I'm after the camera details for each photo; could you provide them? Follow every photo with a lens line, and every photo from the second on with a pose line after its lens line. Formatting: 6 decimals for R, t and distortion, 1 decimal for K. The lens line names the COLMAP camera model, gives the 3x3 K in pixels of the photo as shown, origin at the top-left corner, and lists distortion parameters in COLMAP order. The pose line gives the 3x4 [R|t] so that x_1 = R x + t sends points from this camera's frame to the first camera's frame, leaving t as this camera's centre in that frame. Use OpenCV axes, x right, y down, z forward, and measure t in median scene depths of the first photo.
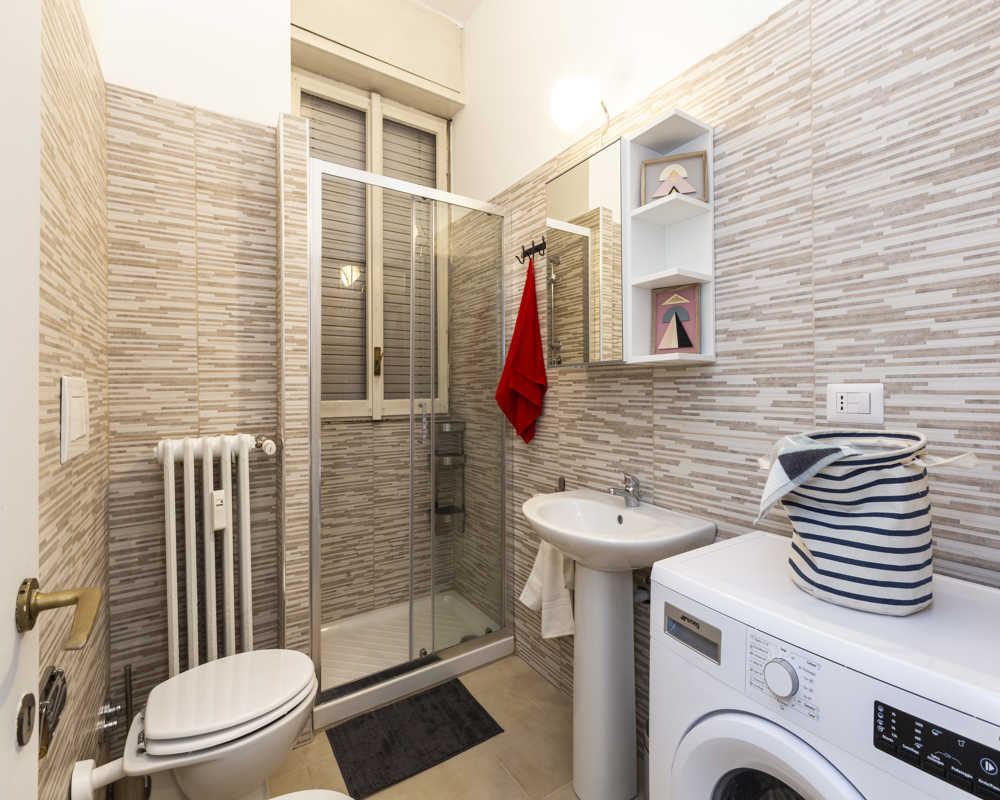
lens RADIAL K [[470.1, 0, 472.2], [0, 470.1, 417.9], [0, 0, 1]] dist [-0.002144, 0.001354]
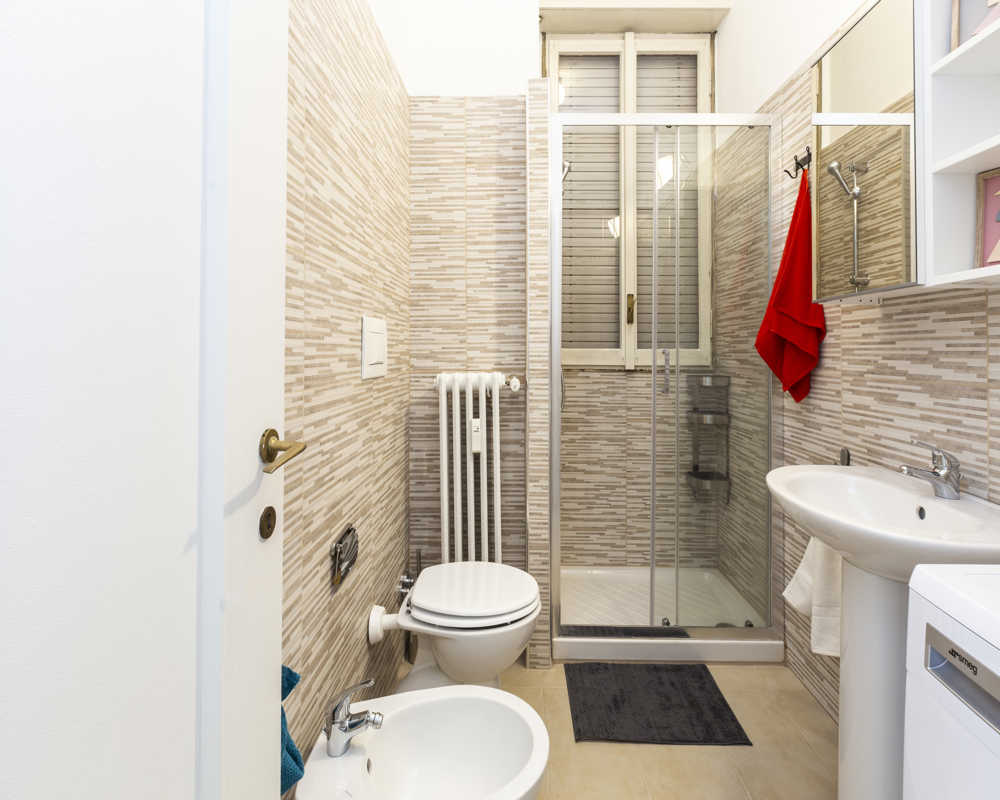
lens RADIAL K [[470.1, 0, 497.3], [0, 470.1, 380.8], [0, 0, 1]] dist [-0.002144, 0.001354]
pose [[0.827362, 0.053371, -0.559128, 0.167292], [-0.055560, 0.998370, 0.013084, 0.042609], [0.558915, 0.020240, 0.828978, 0.050792]]
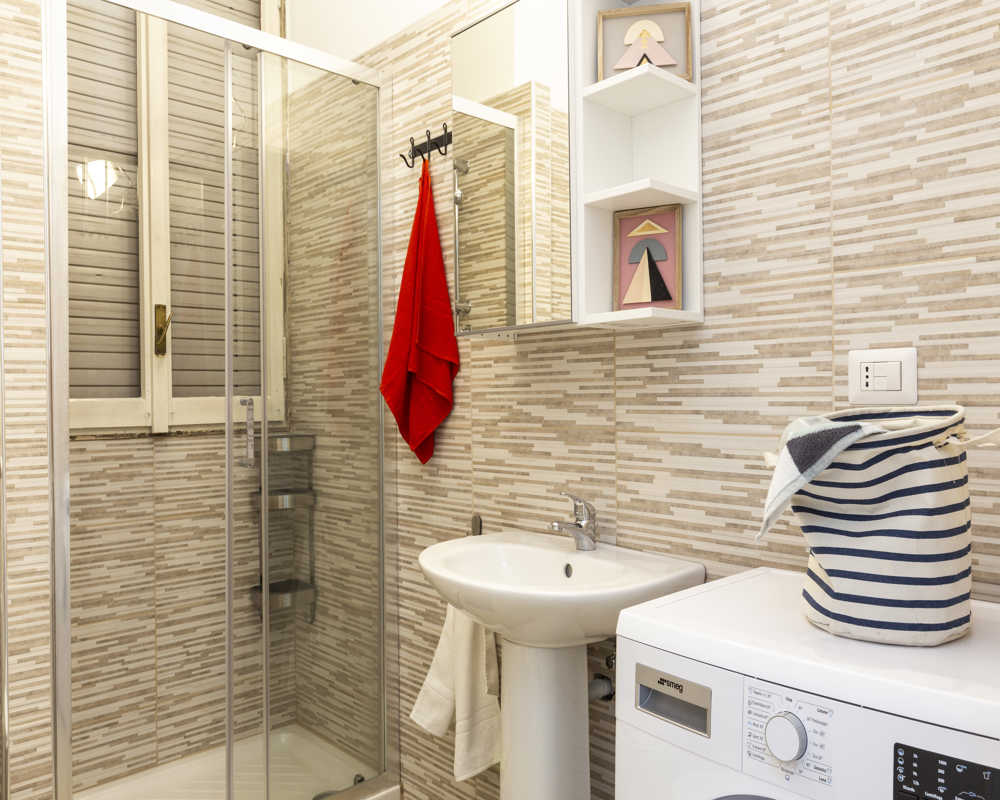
lens RADIAL K [[824.7, 0, 446.6], [0, 824.7, 485.6], [0, 0, 1]] dist [0.002516, 0.001022]
pose [[0.984744, -0.020788, 0.172765, -0.045848], [0.014526, 0.999194, 0.037430, 0.051912], [-0.173404, -0.034350, 0.984252, -0.091788]]
